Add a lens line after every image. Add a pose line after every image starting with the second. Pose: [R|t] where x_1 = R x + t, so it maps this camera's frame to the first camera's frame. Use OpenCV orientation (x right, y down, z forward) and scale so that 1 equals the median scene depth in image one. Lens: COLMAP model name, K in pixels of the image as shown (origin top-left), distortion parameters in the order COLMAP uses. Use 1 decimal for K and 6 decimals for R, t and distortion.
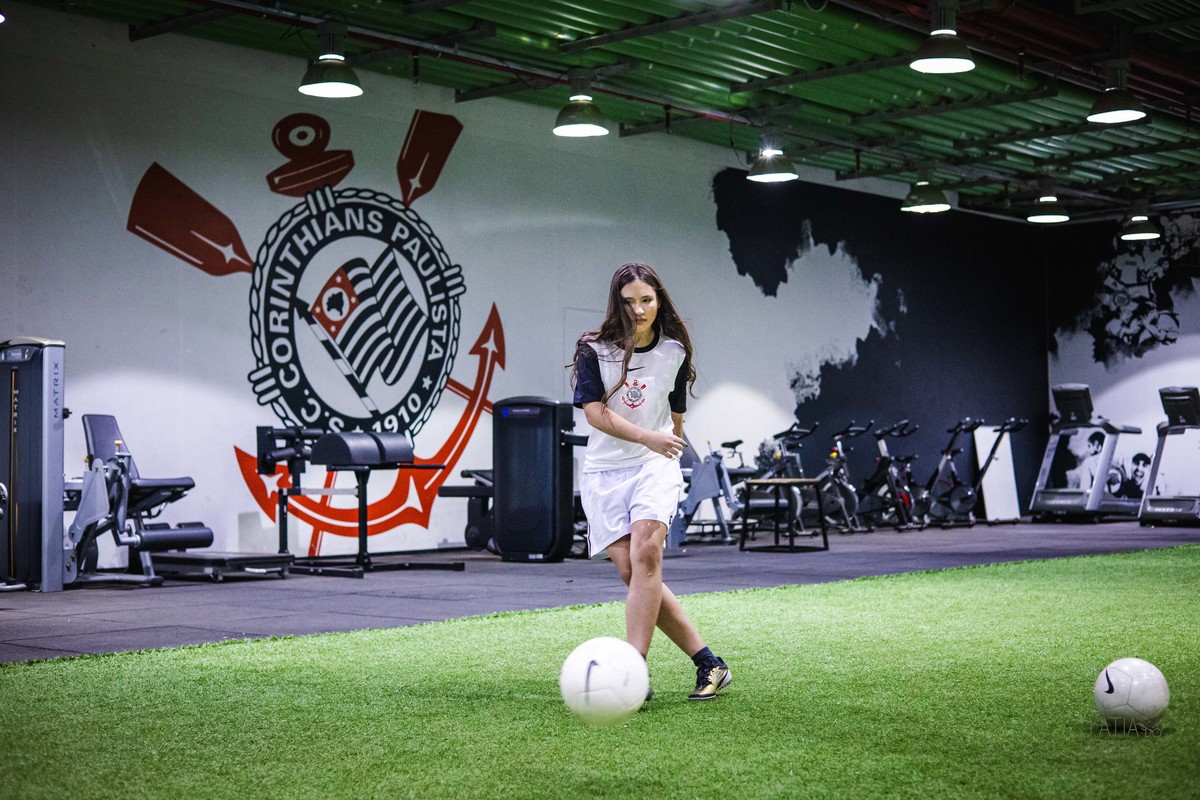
lens RADIAL K [[1755.1, 0, 600.0], [0, 1755.1, 400.0], [0, 0, 1]] dist [0.007391, -0.059509]
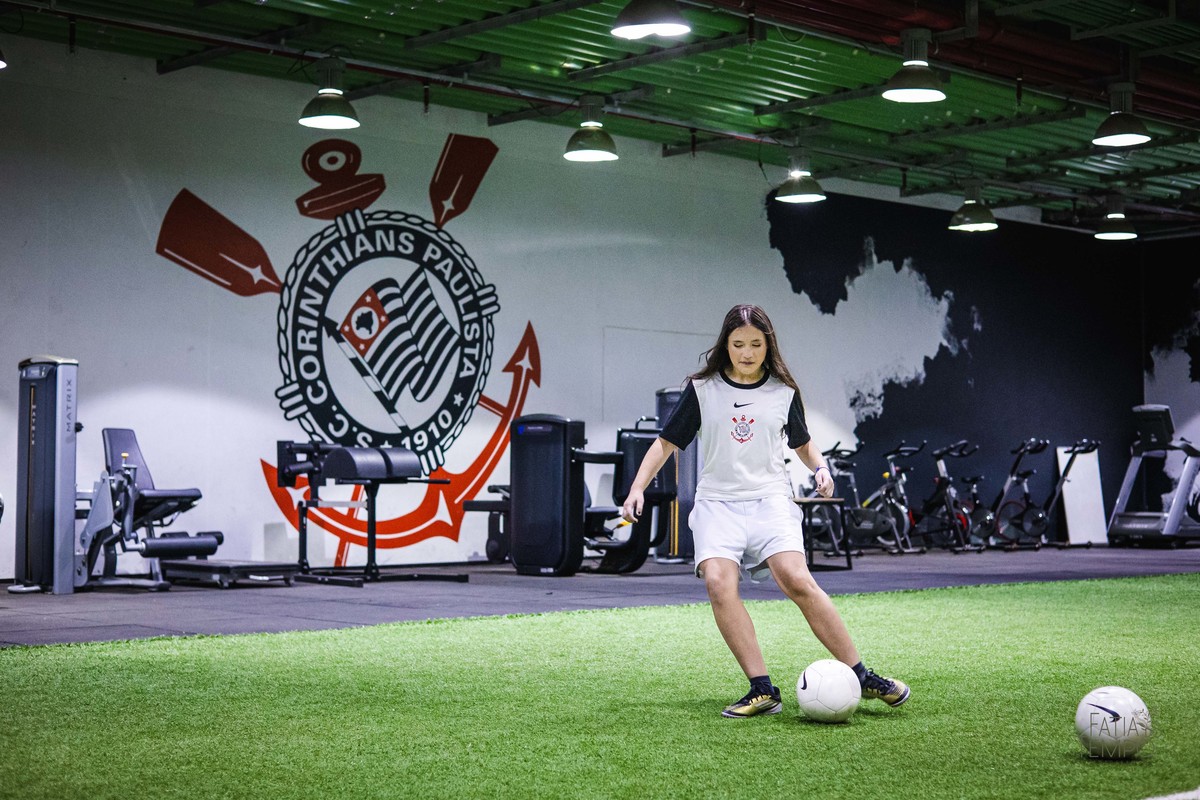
lens RADIAL K [[1844.2, 0, 600.0], [0, 1844.2, 400.0], [0, 0, 1]] dist [0.008152, -0.063138]
pose [[0.995360, 0.008484, -0.095841, 0.089735], [-0.009127, 0.999939, -0.006273, -0.003655], [0.095782, 0.007118, 0.995377, -0.065763]]
